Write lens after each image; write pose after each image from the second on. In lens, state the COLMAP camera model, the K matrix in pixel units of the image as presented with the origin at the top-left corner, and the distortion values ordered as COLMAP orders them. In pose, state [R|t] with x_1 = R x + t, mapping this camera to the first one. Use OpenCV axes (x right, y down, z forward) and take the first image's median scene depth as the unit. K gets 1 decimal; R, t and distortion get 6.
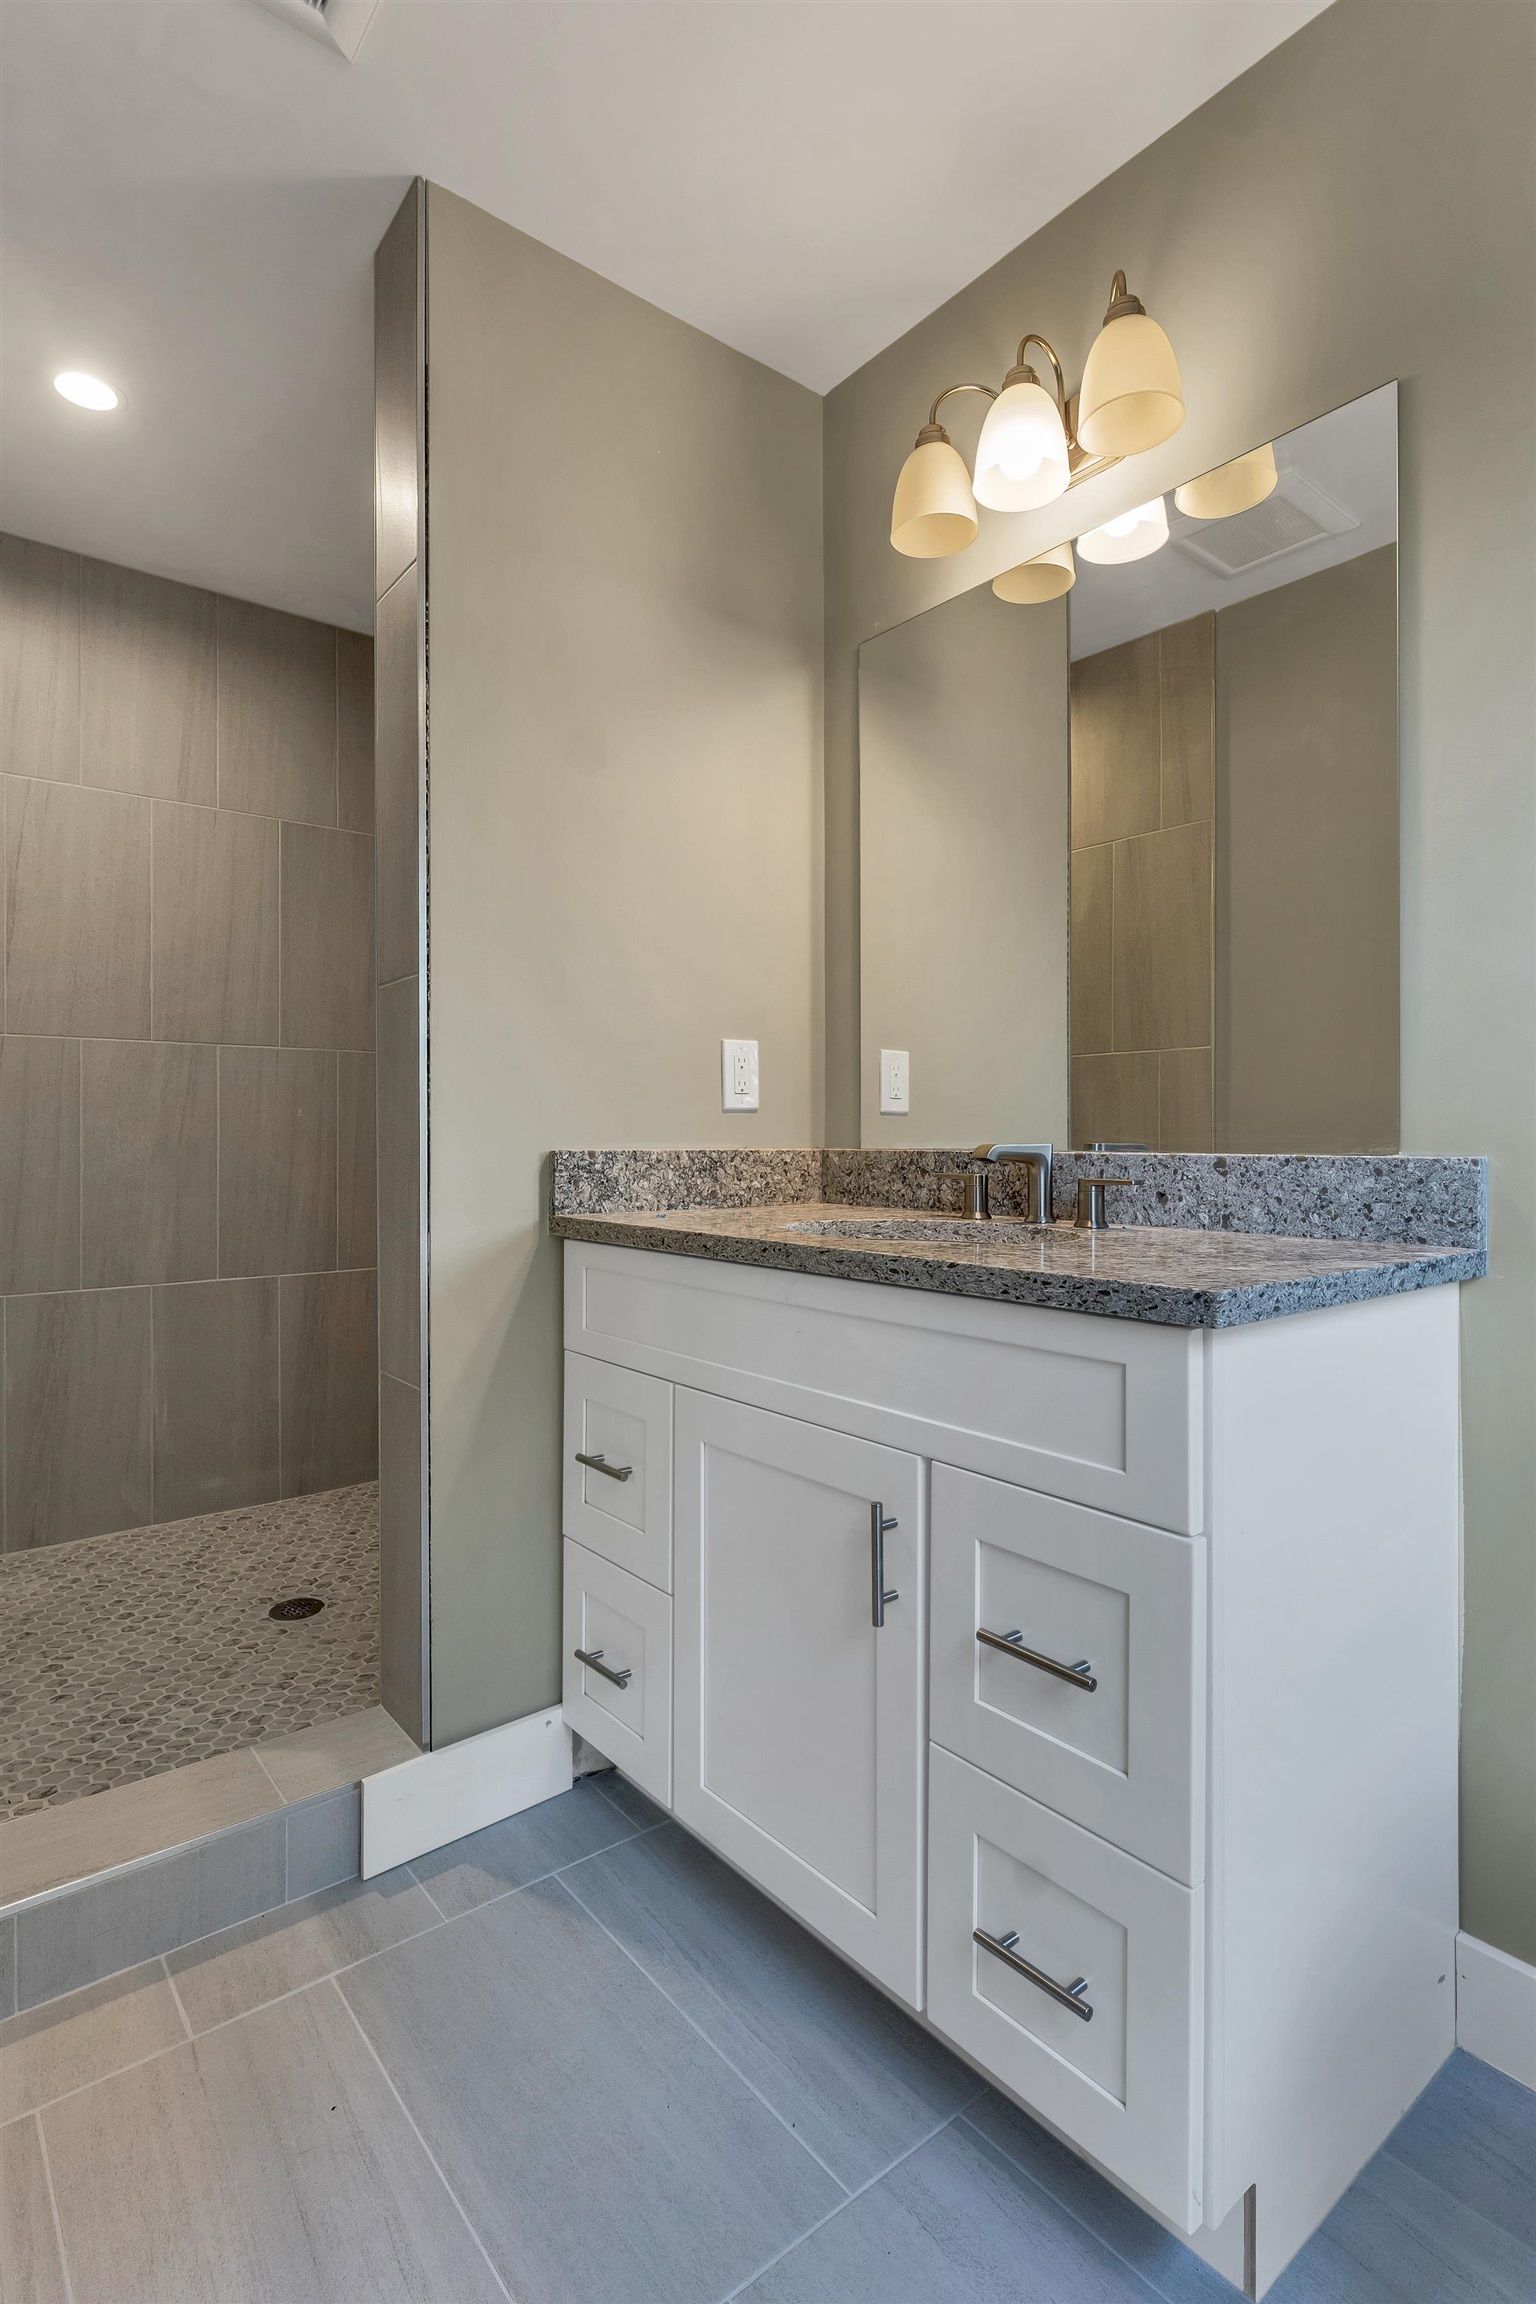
lens RADIAL K [[1120.0, 0, 754.0], [0, 1120.0, 1124.8], [0, 0, 1]] dist [-0.001733, -0.000416]
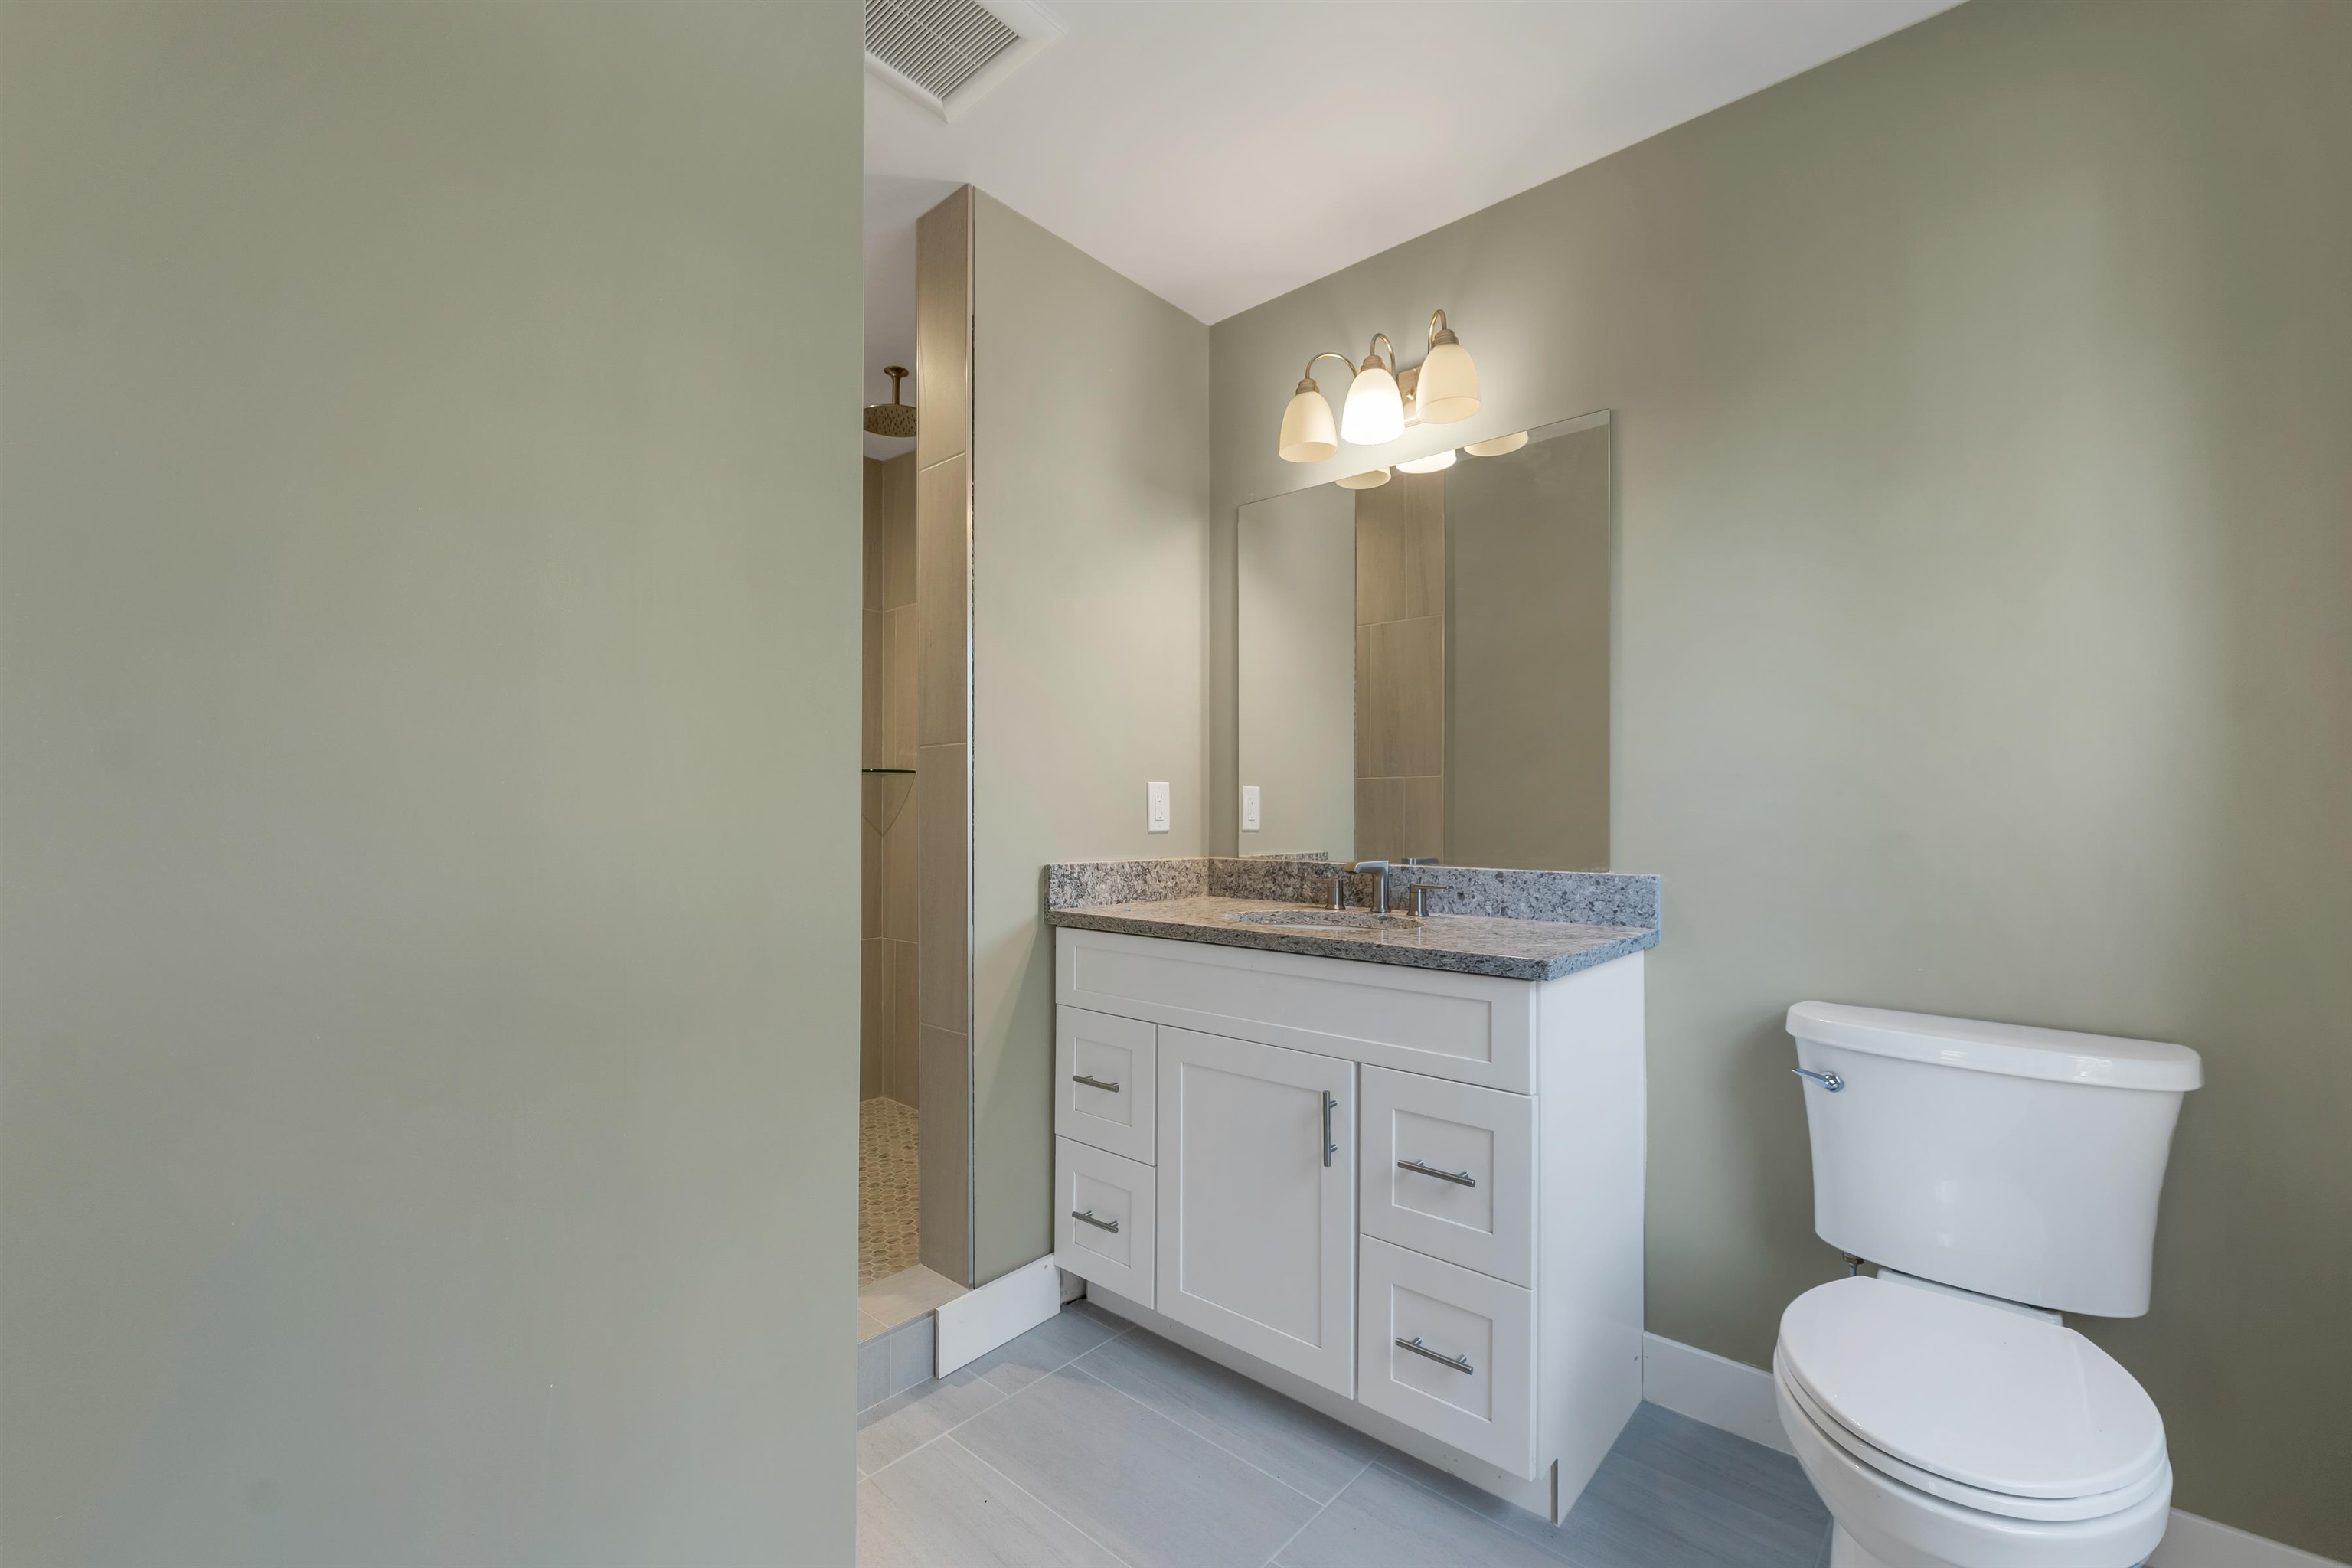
lens RADIAL K [[979.2, 0, 1142.4], [0, 979.2, 798.5], [0, 0, 1]] dist [0.000411, -0.000489]
pose [[0.986881, 0.004761, 0.161379, -0.285714], [-0.003953, 0.999978, -0.005329, -0.059833], [-0.161400, 0.004622, 0.986878, -0.272703]]
